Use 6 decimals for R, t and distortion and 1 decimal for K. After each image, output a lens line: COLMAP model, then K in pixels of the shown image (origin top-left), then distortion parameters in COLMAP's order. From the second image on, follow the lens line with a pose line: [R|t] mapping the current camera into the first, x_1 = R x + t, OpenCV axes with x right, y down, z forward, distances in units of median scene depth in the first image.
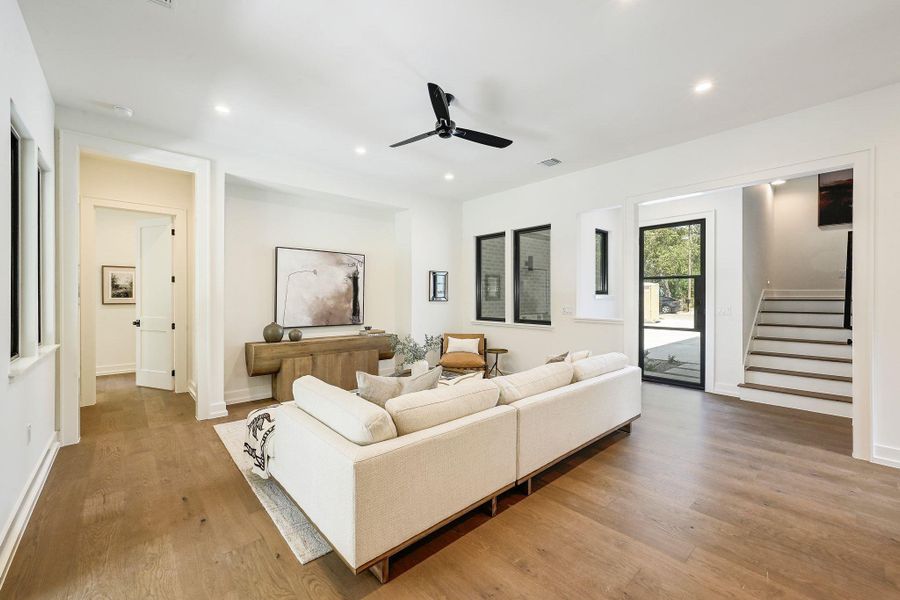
lens RADIAL K [[360.3, 0, 448.3], [0, 360.3, 300.8], [0, 0, 1]] dist [-0.000155, 0.000545]
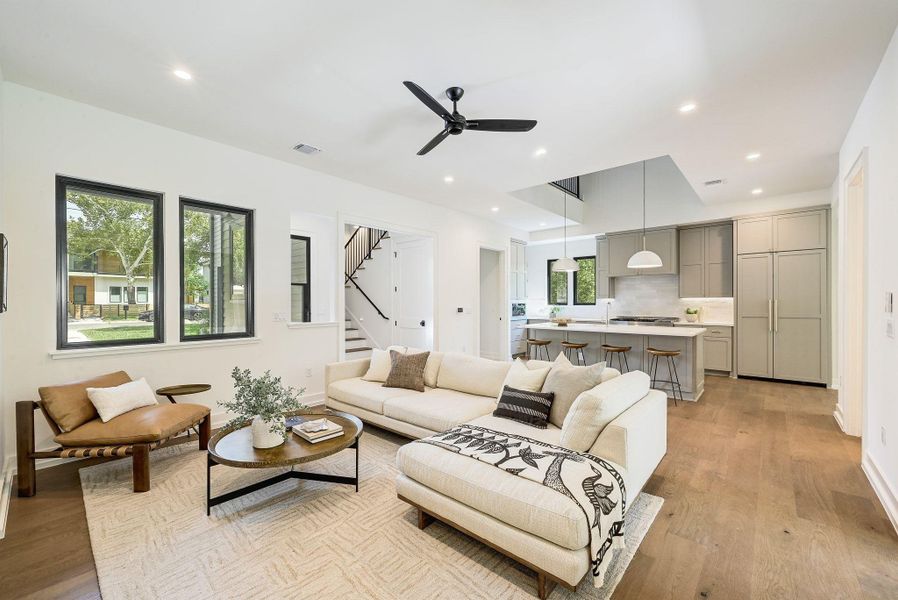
lens RADIAL K [[366.6, 0, 444.5], [0, 366.6, 299.9], [0, 0, 1]] dist [0.004677, -0.001092]
pose [[-0.102396, 0.006192, 0.994724, -0.560678], [0.010537, 0.999931, -0.005139, -0.005425], [-0.994688, 0.009955, -0.102454, 0.637471]]
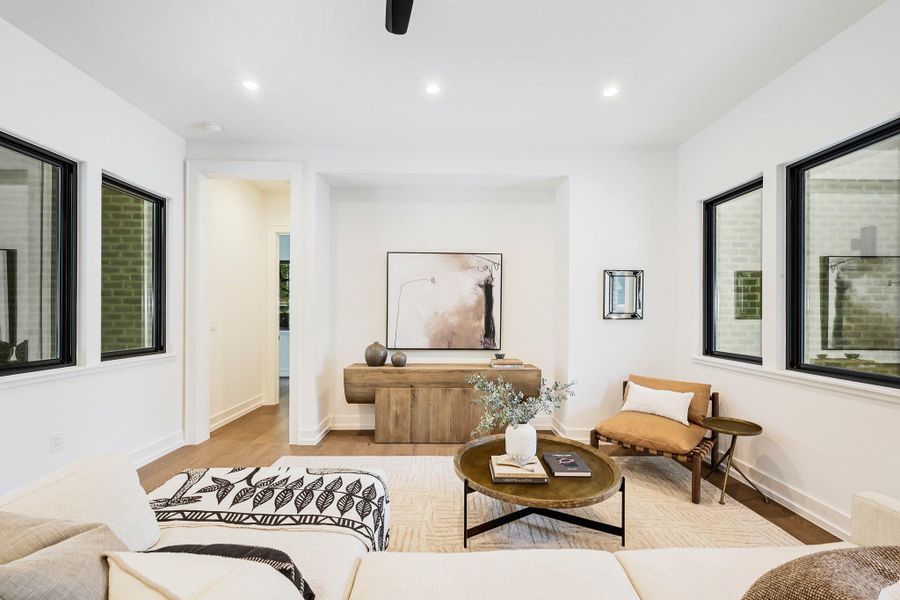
lens RADIAL K [[367.4, 0, 458.3], [0, 367.4, 314.0], [0, 0, 1]] dist [0.004677, -0.001092]
pose [[0.761455, 0.006379, -0.648186, 0.180992], [-0.012377, 0.999912, -0.004700, -0.002792], [0.648099, 0.011602, 0.761467, 0.398726]]
